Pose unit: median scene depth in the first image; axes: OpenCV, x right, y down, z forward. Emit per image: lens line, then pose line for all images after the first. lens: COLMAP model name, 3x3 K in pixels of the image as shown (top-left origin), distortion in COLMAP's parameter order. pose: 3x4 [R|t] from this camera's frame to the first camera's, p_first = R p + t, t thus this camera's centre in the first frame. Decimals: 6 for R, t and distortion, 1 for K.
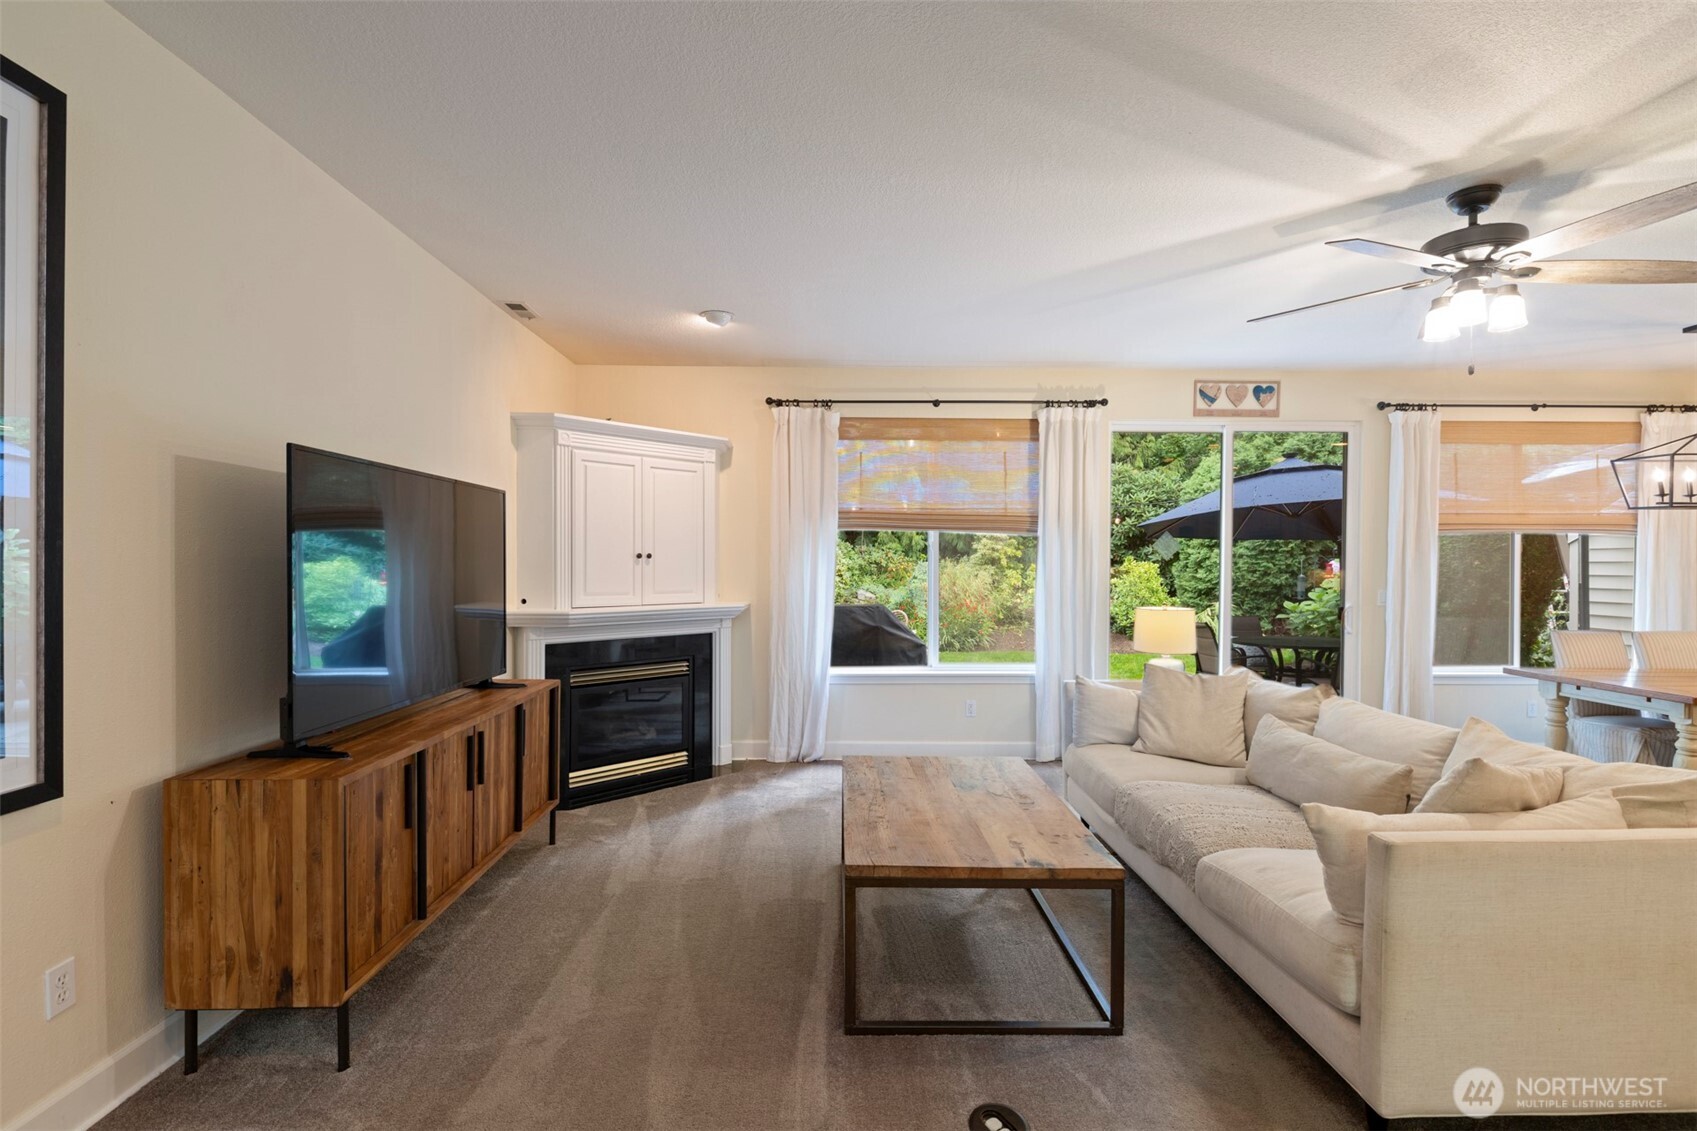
lens RADIAL K [[798.7, 0, 846.8], [0, 798.7, 571.2], [0, 0, 1]] dist [0.002456, -0.000971]
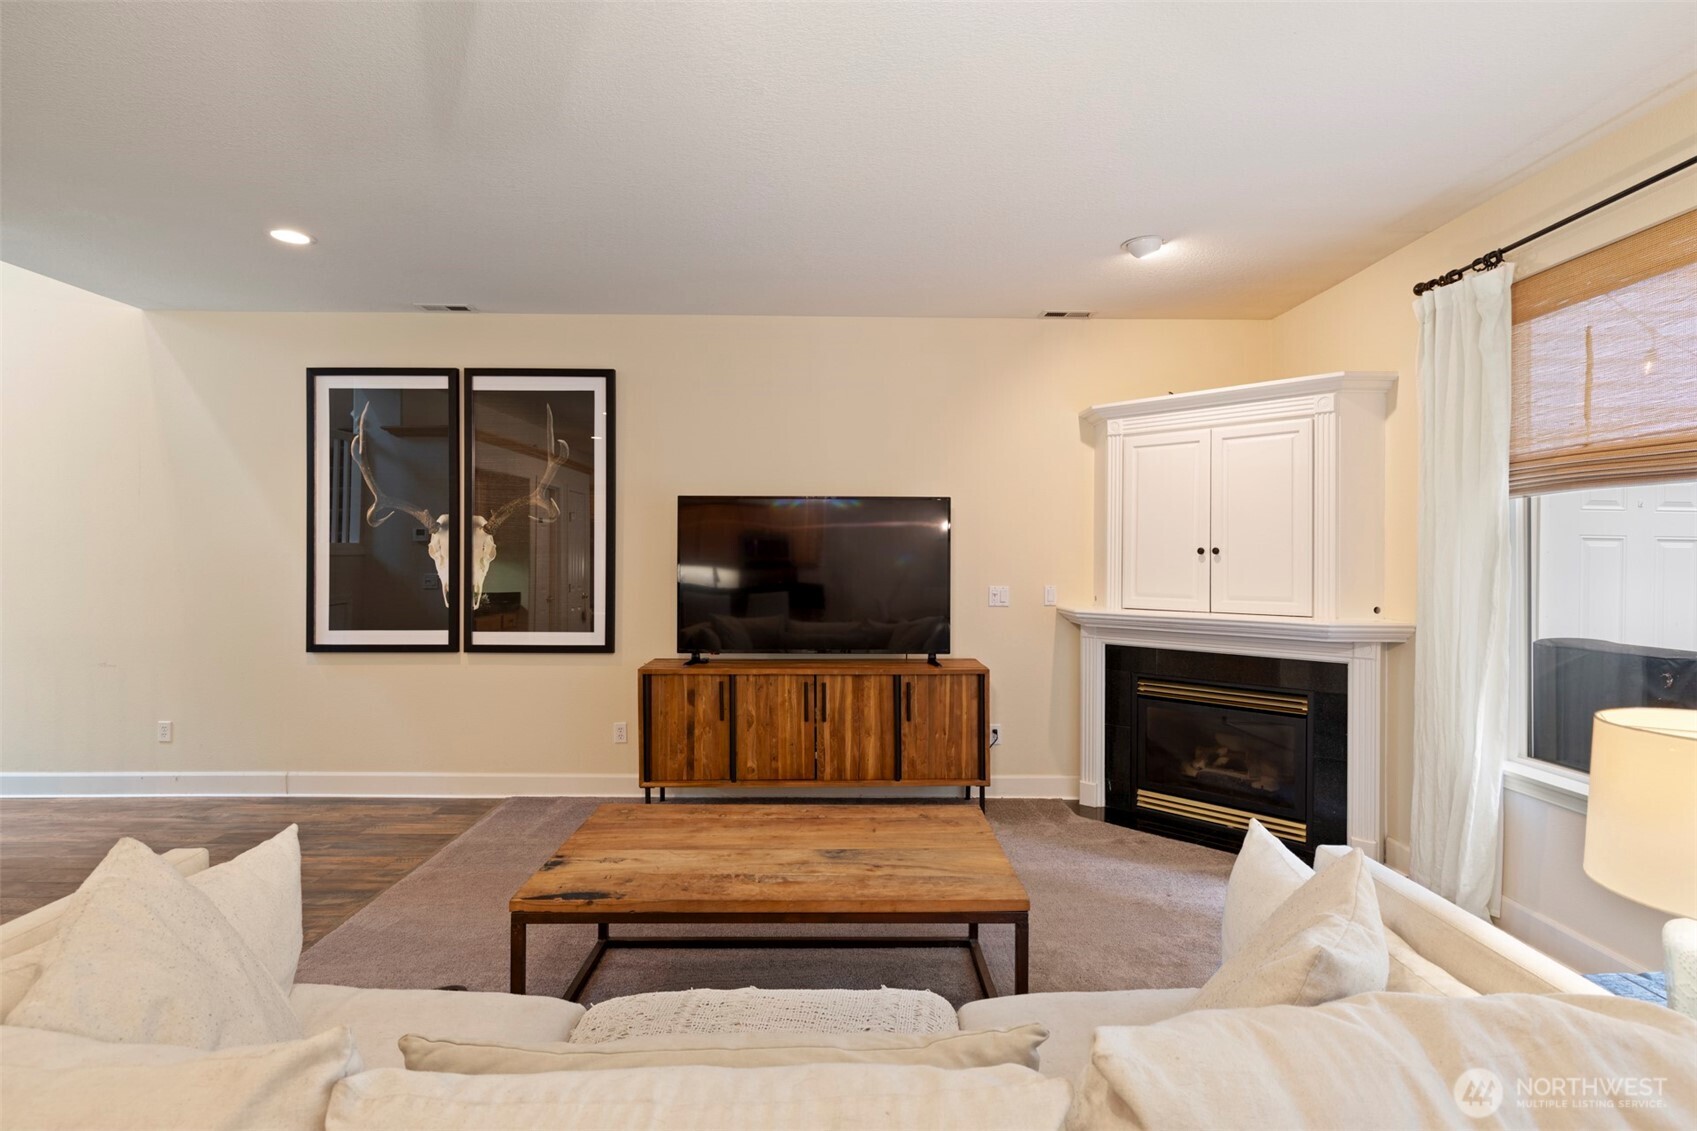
lens RADIAL K [[839.8, 0, 849.2], [0, 839.8, 563.6], [0, 0, 1]] dist [0.003345, -0.001169]
pose [[-0.002325, -0.000136, -0.999997, 0.642112], [-0.013319, 0.999911, -0.000105, -0.001598], [0.999909, 0.013319, -0.002326, 0.692023]]
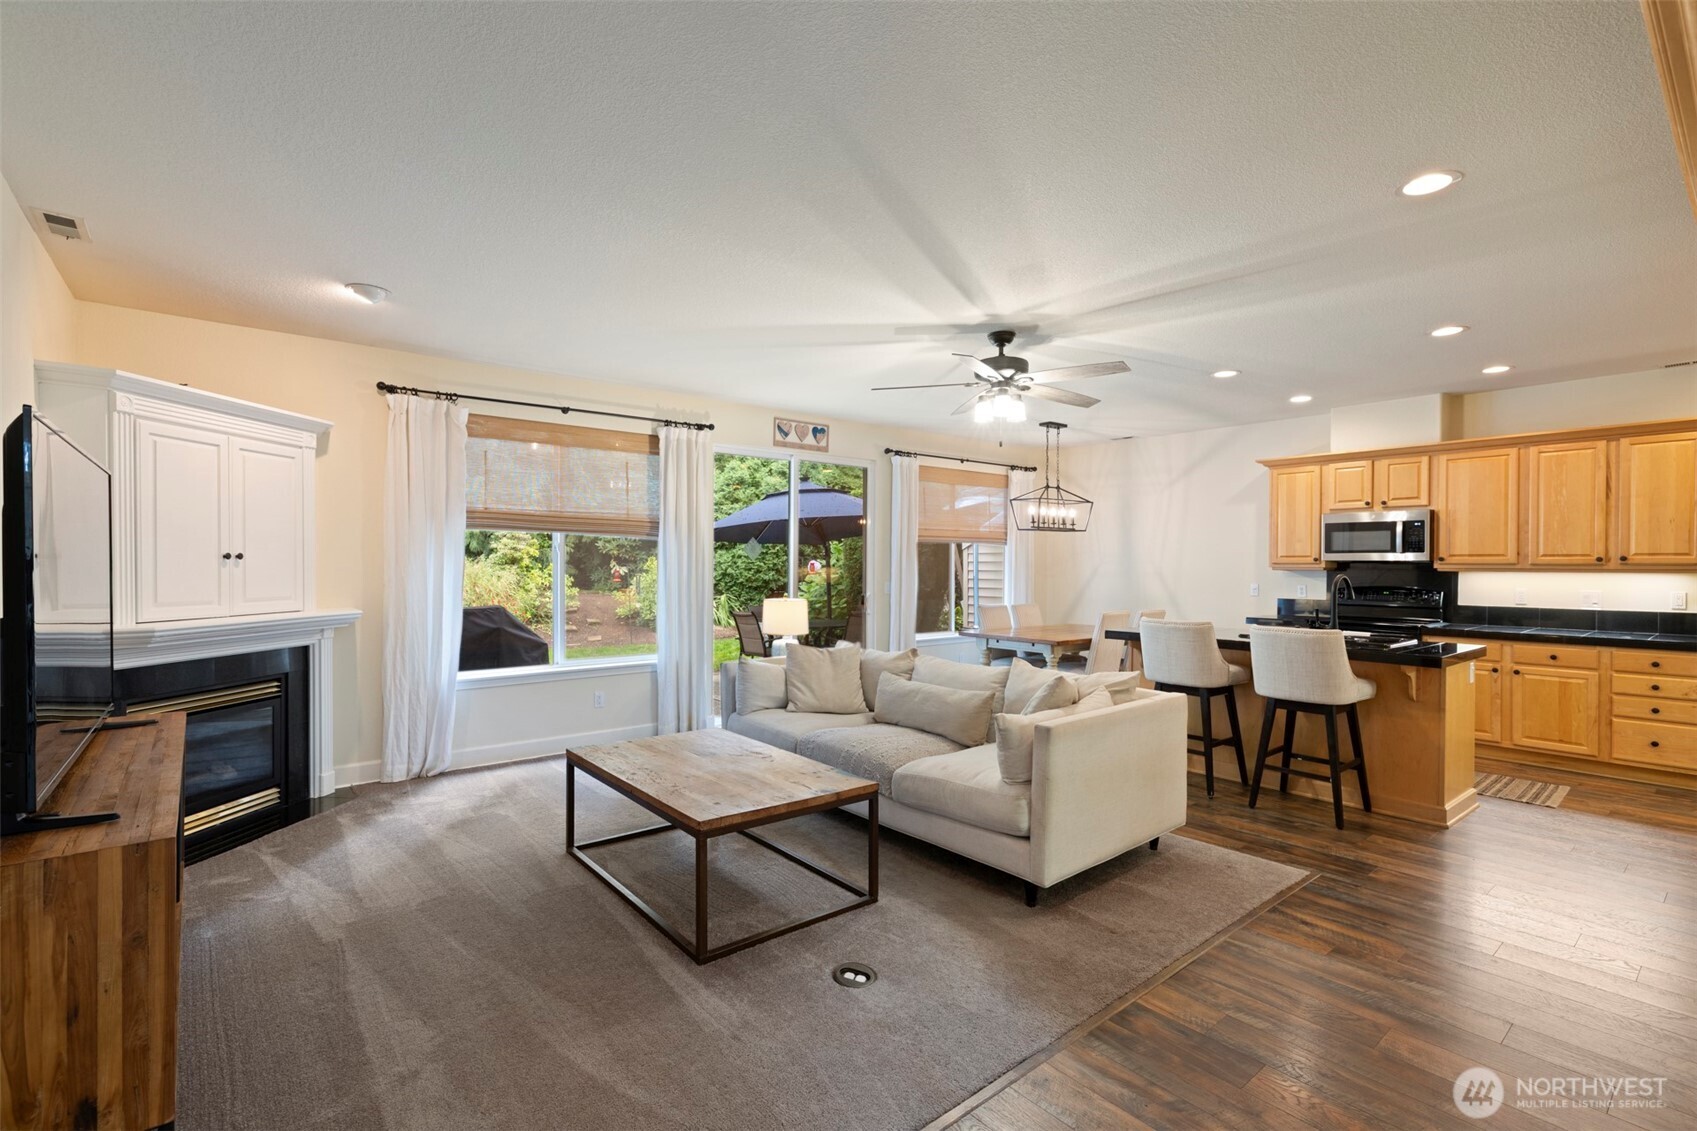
lens RADIAL K [[763.3, 0, 845.9], [0, 763.3, 570.3], [0, 0, 1]] dist [0.004257, -0.000490]
pose [[0.787248, -0.007470, 0.616592, -0.262844], [0.007107, 0.999970, 0.003040, -0.002639], [-0.616596, 0.001989, 0.787277, -0.010979]]
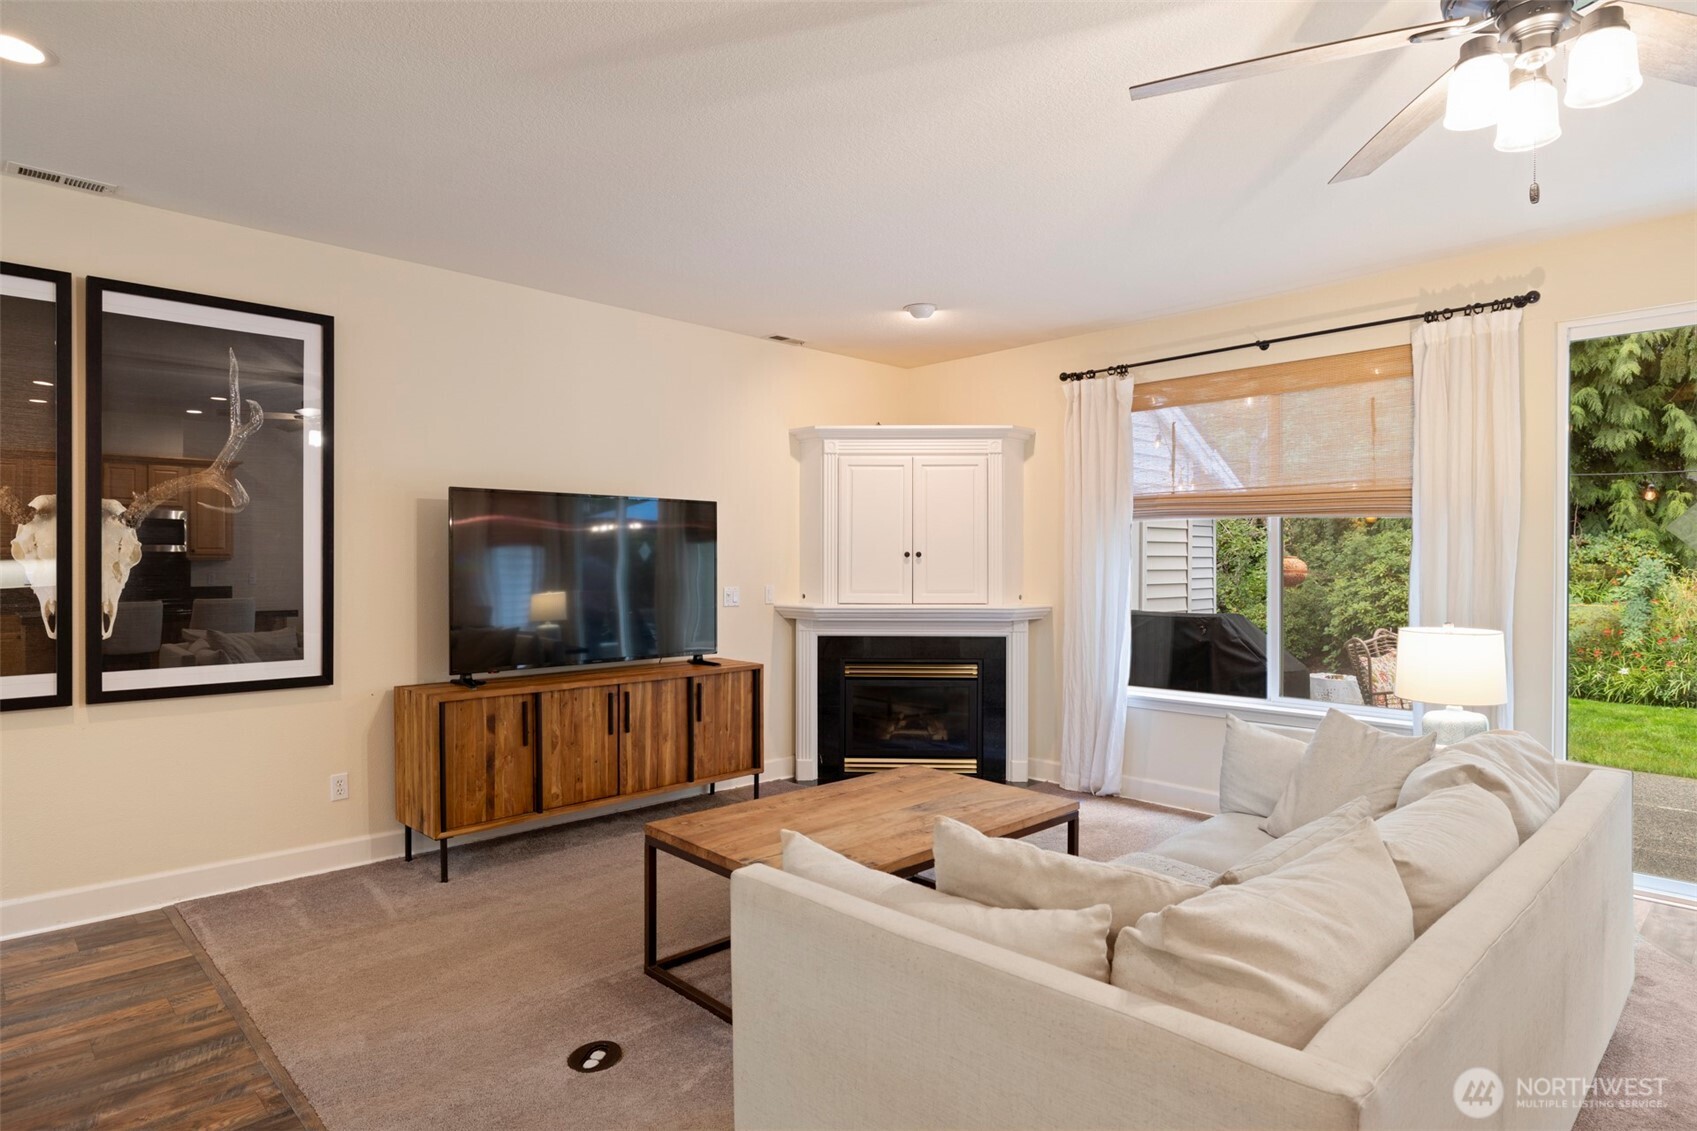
lens RADIAL K [[934.9, 0, 843.3], [0, 934.9, 568.6], [0, 0, 1]] dist [0.006199, -0.001771]
pose [[0.681301, 0.001512, -0.732002, 0.590120], [-0.004682, 0.999986, -0.002292, 0.001862], [0.731989, 0.004989, 0.681298, 0.147776]]
